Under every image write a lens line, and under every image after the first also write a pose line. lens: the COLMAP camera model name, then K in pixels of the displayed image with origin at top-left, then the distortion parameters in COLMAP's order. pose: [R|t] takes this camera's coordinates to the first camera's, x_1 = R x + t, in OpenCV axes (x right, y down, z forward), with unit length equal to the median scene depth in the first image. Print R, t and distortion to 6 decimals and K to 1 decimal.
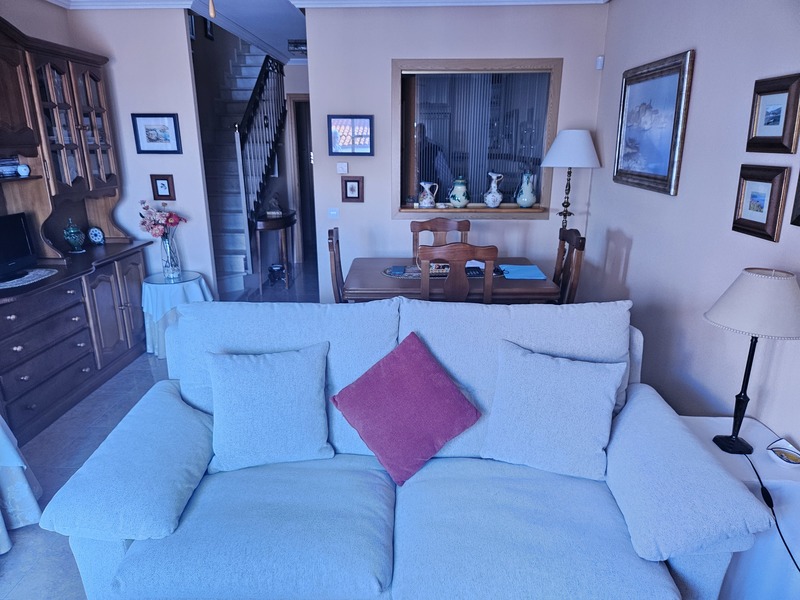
lens RADIAL K [[543.6, 0, 402.6], [0, 543.6, 294.5], [0, 0, 1]] dist [0.062279, -0.053788]
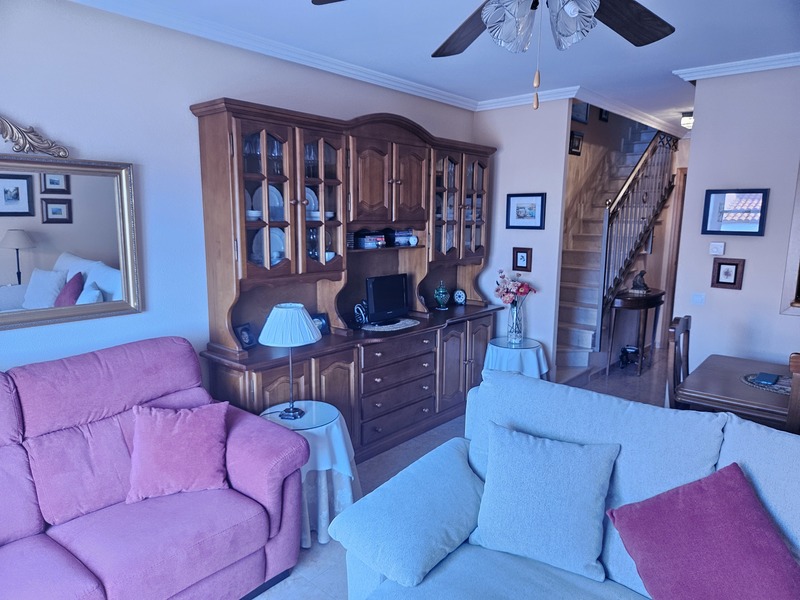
lens RADIAL K [[543.6, 0, 399.2], [0, 543.6, 295.2], [0, 0, 1]] dist [0.062279, -0.053788]
pose [[0.770839, 0.102478, -0.628733, 0.076067], [-0.181309, 0.981450, -0.062320, -0.018500], [0.610683, 0.162034, 0.775120, 0.039226]]
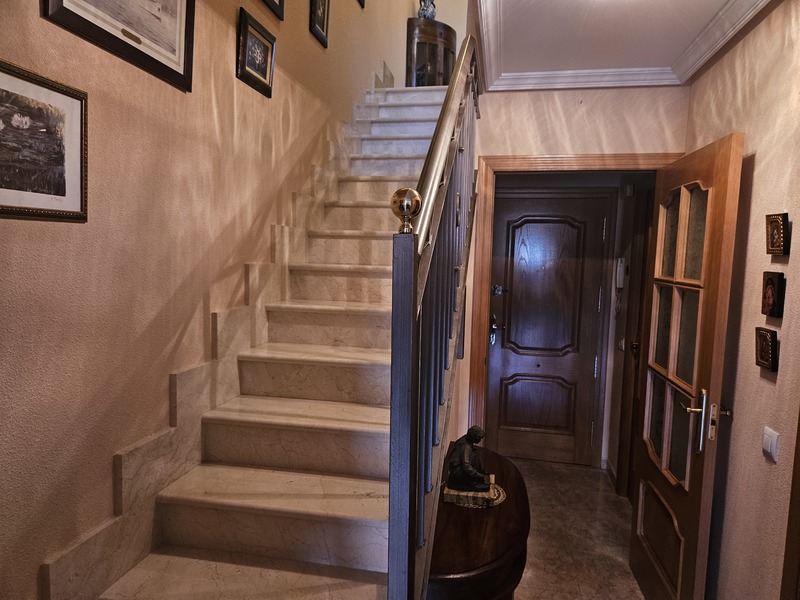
lens RADIAL K [[543.6, 0, 401.3], [0, 543.6, 303.6], [0, 0, 1]] dist [0.062279, -0.053788]
pose [[0.987335, 0.027472, -0.156252, -0.310010], [-0.056982, 0.980580, -0.187659, -0.278810], [0.148062, 0.194186, 0.969726, 0.984450]]
